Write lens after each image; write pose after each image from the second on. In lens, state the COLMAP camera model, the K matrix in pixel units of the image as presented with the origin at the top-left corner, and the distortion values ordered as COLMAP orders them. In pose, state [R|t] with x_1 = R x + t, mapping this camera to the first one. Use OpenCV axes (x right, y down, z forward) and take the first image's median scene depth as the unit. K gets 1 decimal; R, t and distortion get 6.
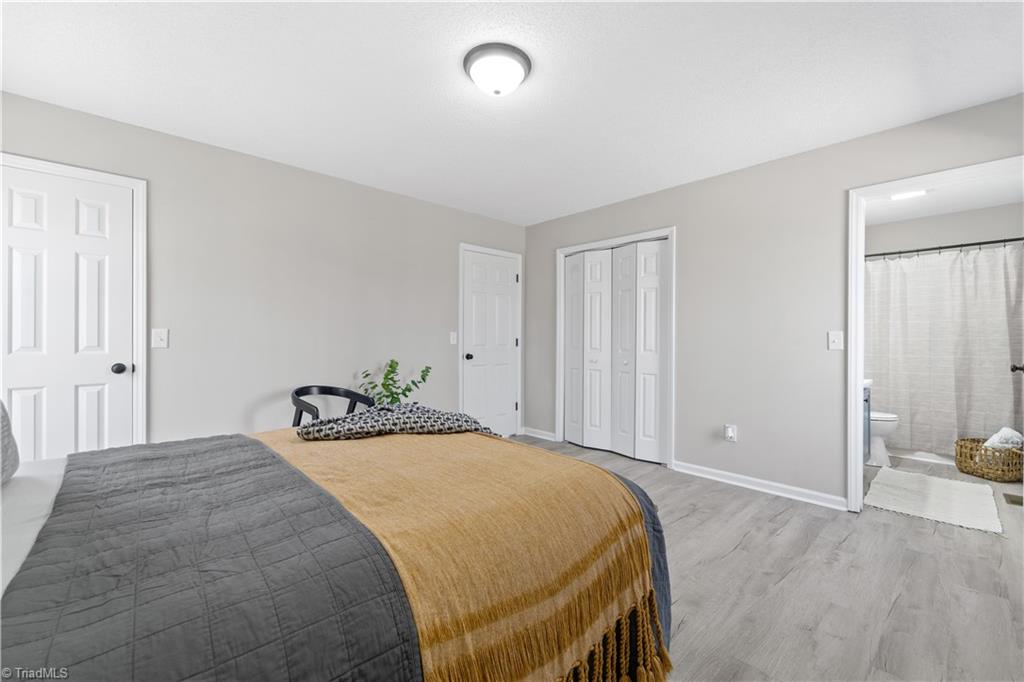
lens RADIAL K [[429.5, 0, 517.2], [0, 429.5, 339.4], [0, 0, 1]] dist [0.003839, -0.000036]
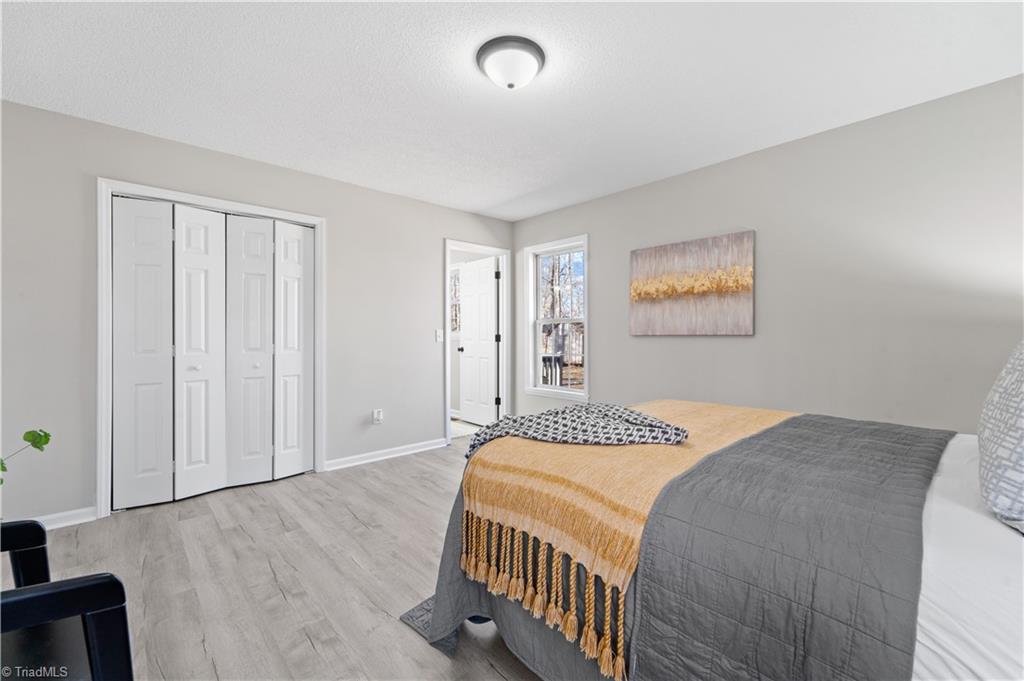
lens RADIAL K [[427.5, 0, 513.8], [0, 427.5, 334.7], [0, 0, 1]] dist [-0.009119, -0.000582]
pose [[-0.007749, -0.000602, 0.999970, -0.867407], [0.007116, 0.999974, 0.000657, -0.000005], [-0.999945, 0.007121, -0.007744, 0.855178]]
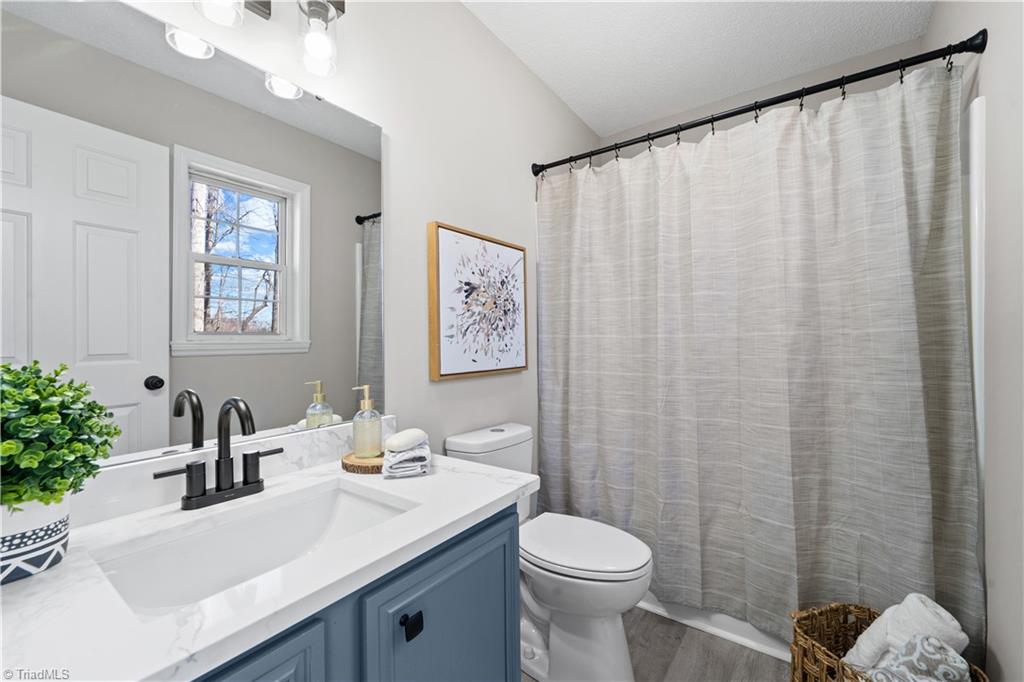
lens RADIAL K [[429.5, 0, 510.0], [0, 429.5, 341.8], [0, 0, 1]] dist [0.003839, -0.000036]
pose [[0.979210, -0.002679, 0.202831, 0.691391], [0.004503, 0.999953, -0.008530, 0.007633], [-0.202799, 0.009266, 0.979177, 0.673961]]
